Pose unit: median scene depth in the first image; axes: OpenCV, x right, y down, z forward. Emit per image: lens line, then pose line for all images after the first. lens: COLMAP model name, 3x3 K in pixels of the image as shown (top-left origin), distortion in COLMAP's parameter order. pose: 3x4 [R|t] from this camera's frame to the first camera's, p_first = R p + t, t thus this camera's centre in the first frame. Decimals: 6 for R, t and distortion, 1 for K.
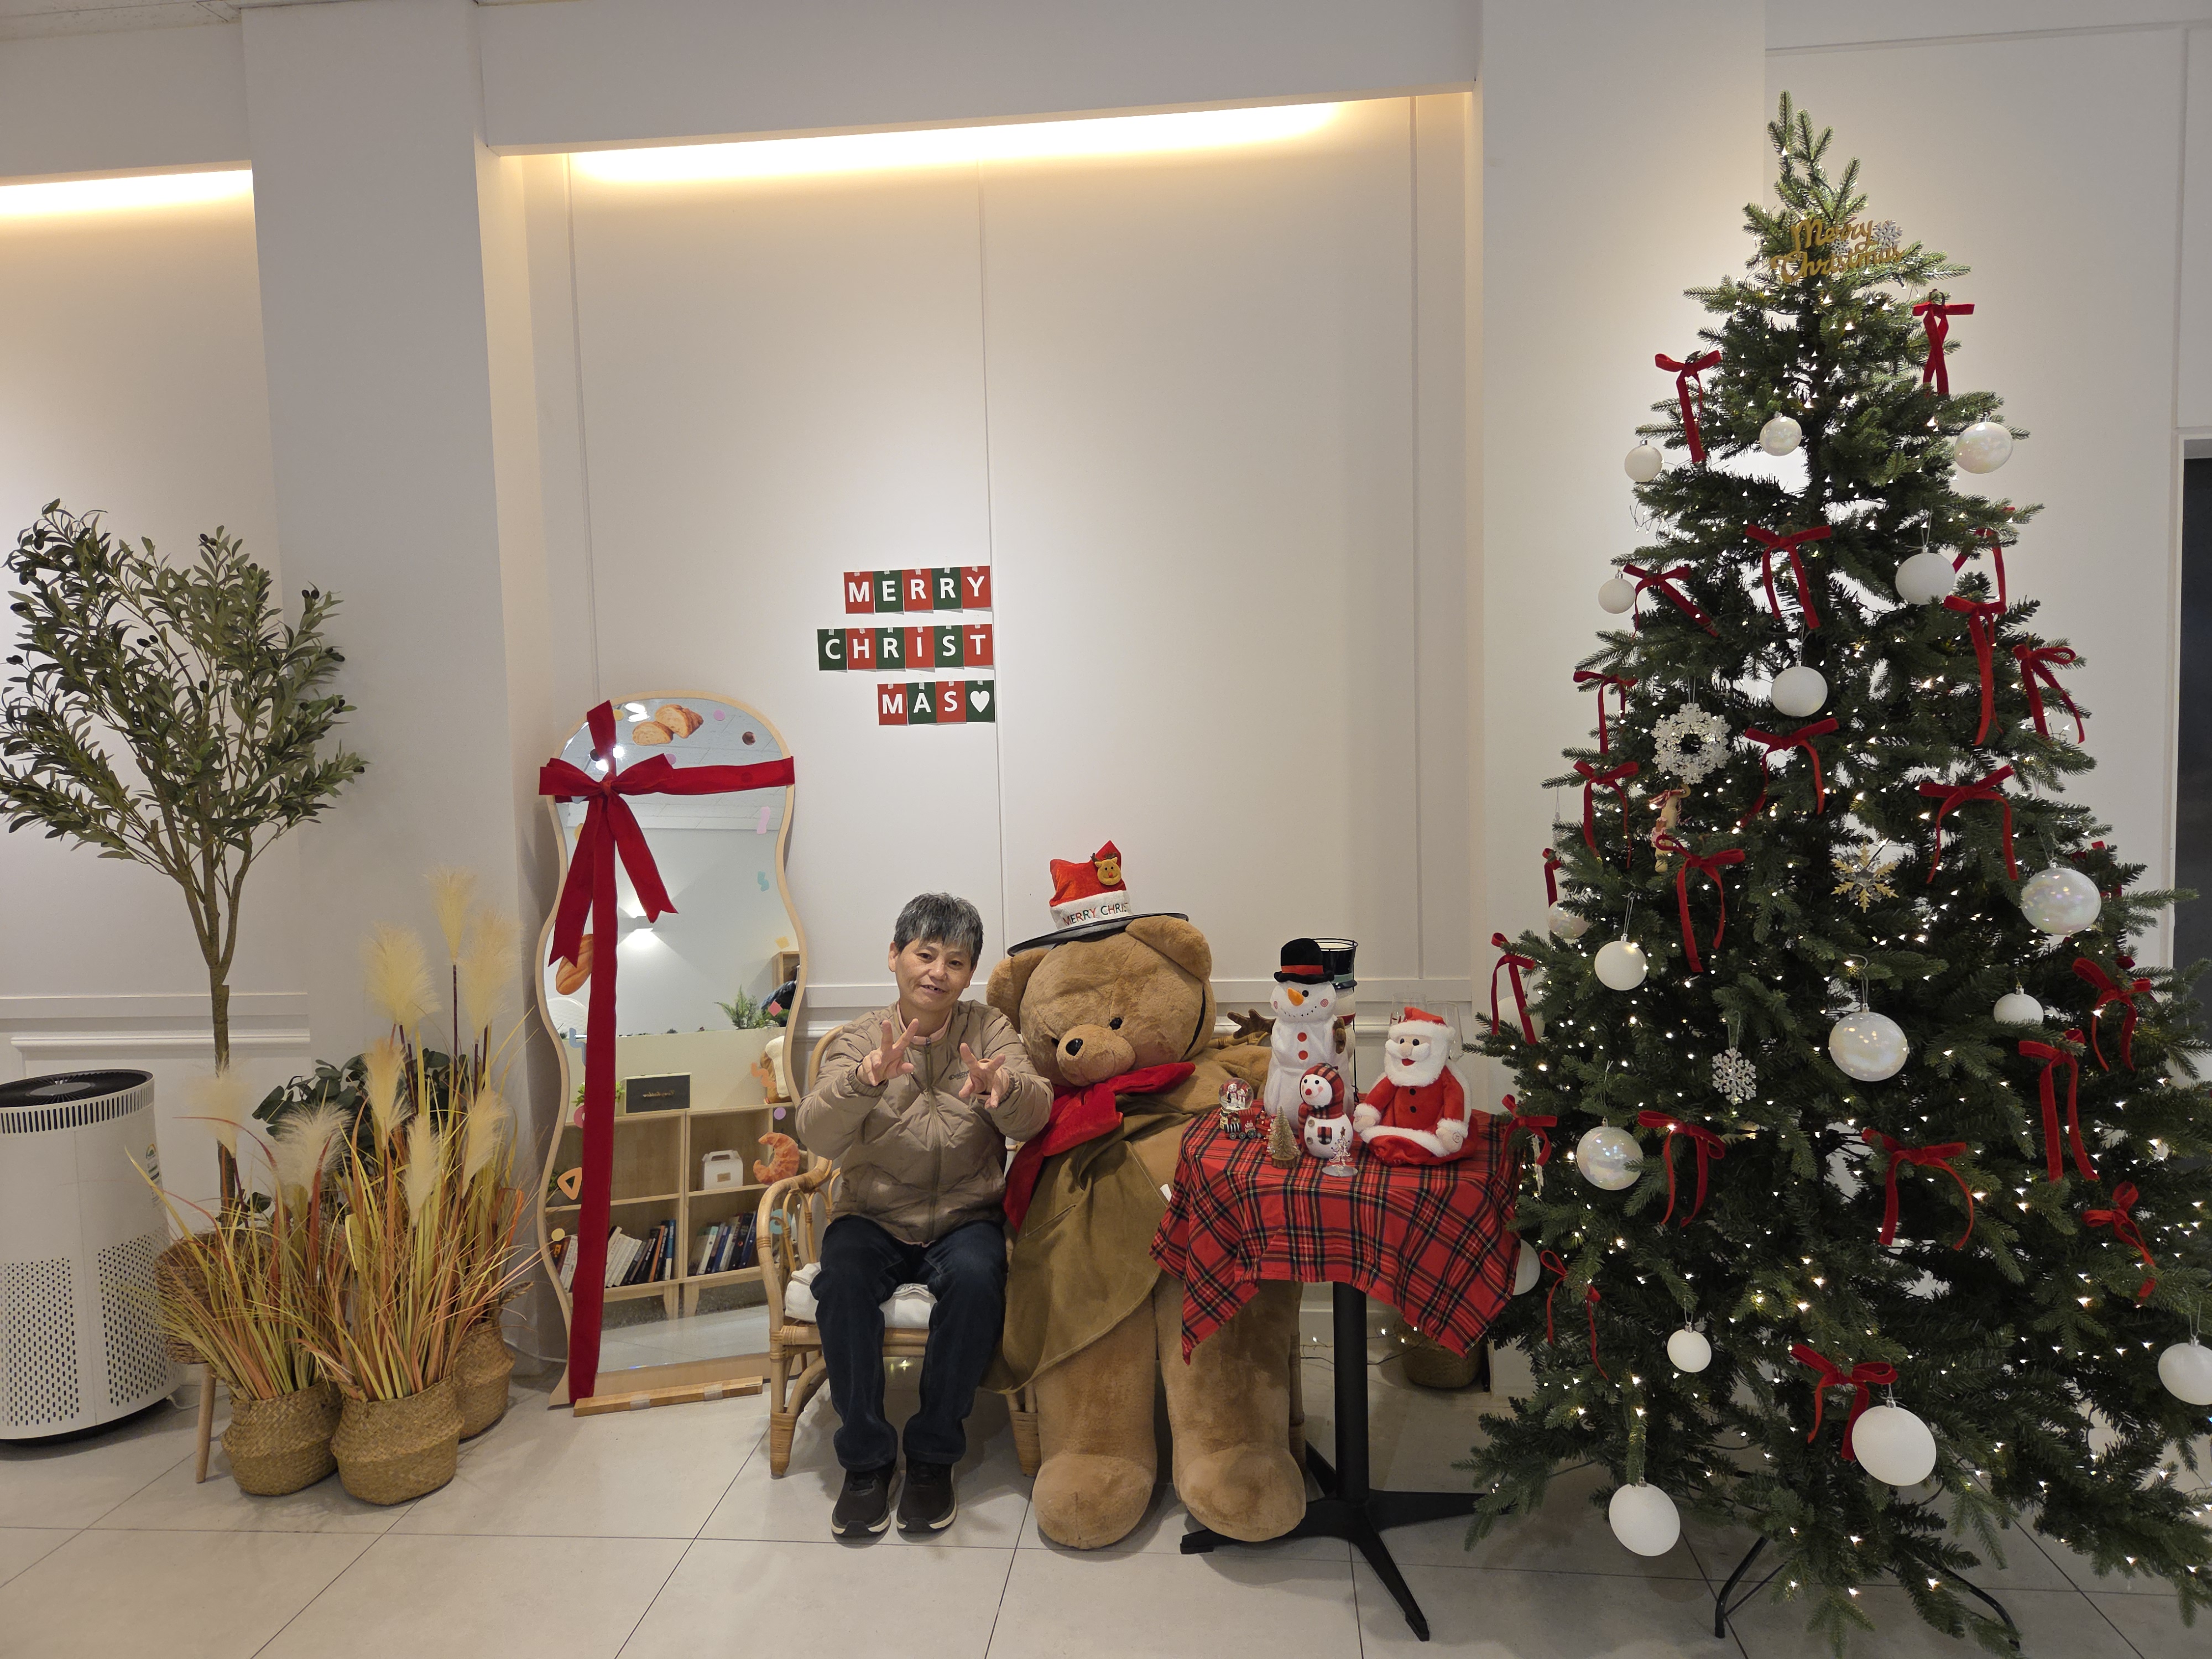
lens RADIAL K [[1511.2, 0, 1104.8], [0, 1511.2, 845.7], [0, 0, 1]] dist [0.080816, -0.077572]
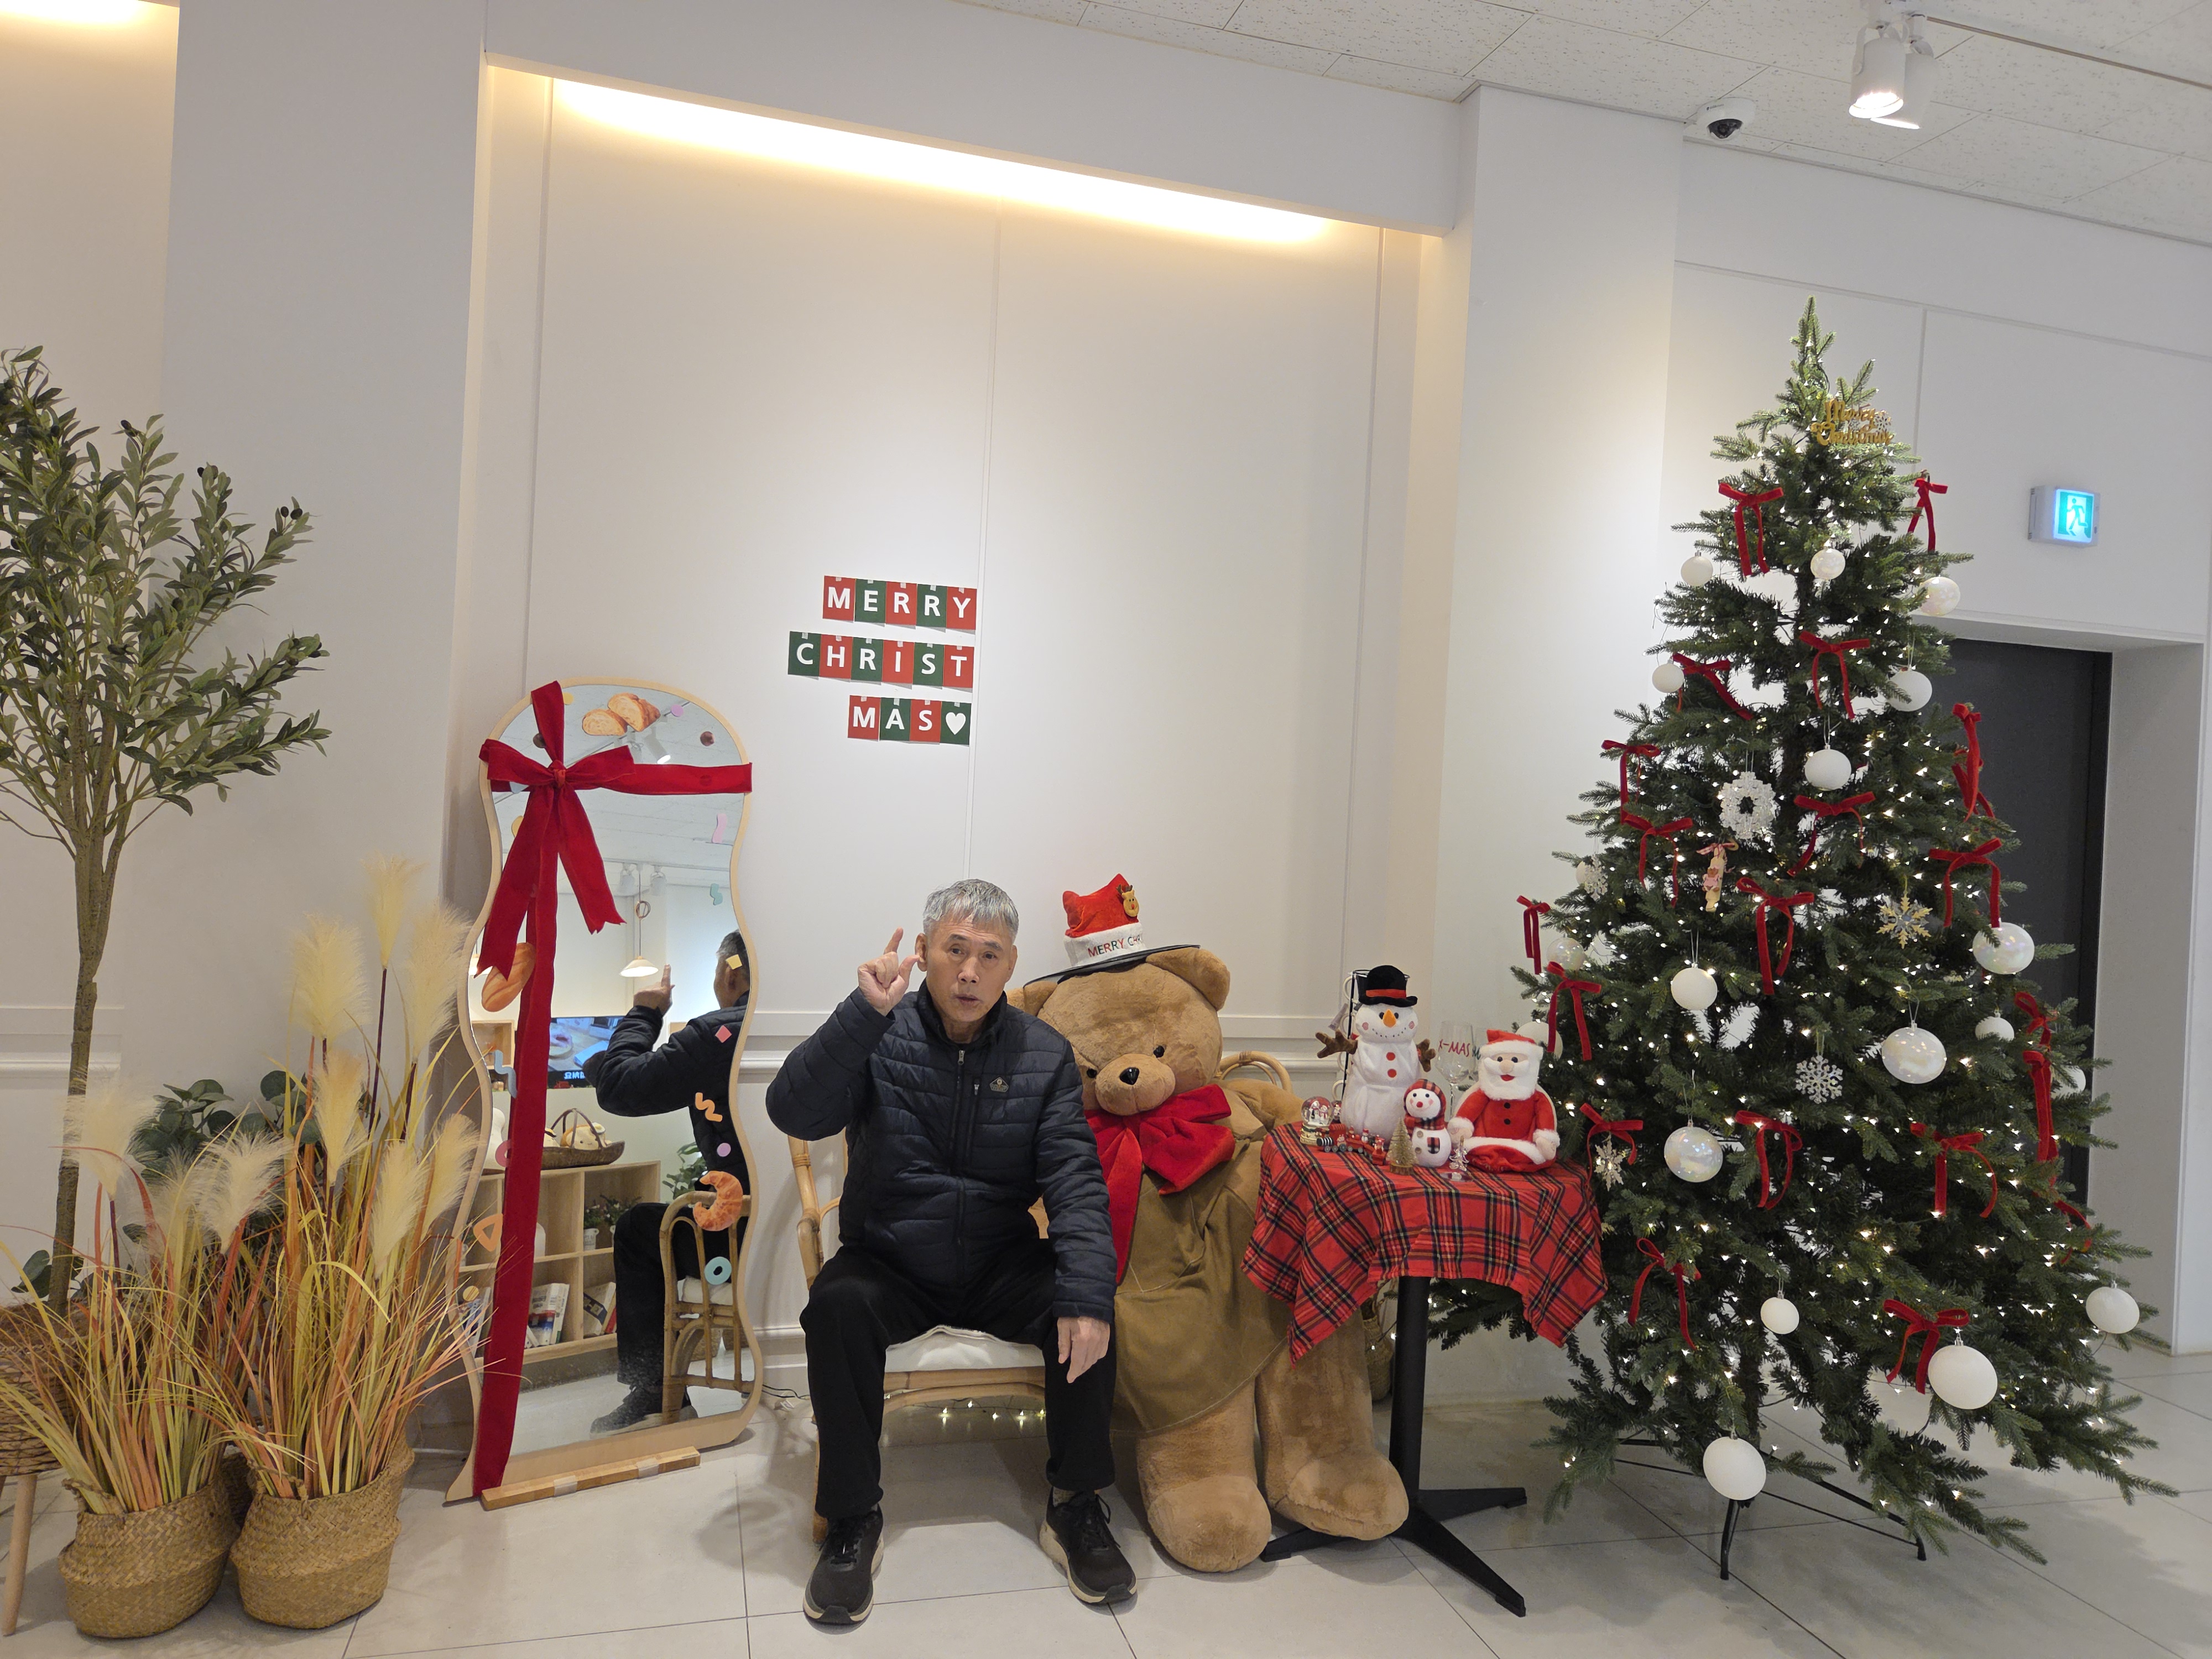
lens RADIAL K [[1512.9, 0, 1106.0], [0, 1512.9, 829.5], [0, 0, 1]] dist [0.042813, -0.031434]
pose [[0.922850, 0.073153, 0.378149, -0.361743], [-0.045328, 0.995603, -0.081979, 0.049305], [-0.382483, 0.058514, 0.922108, 0.064534]]
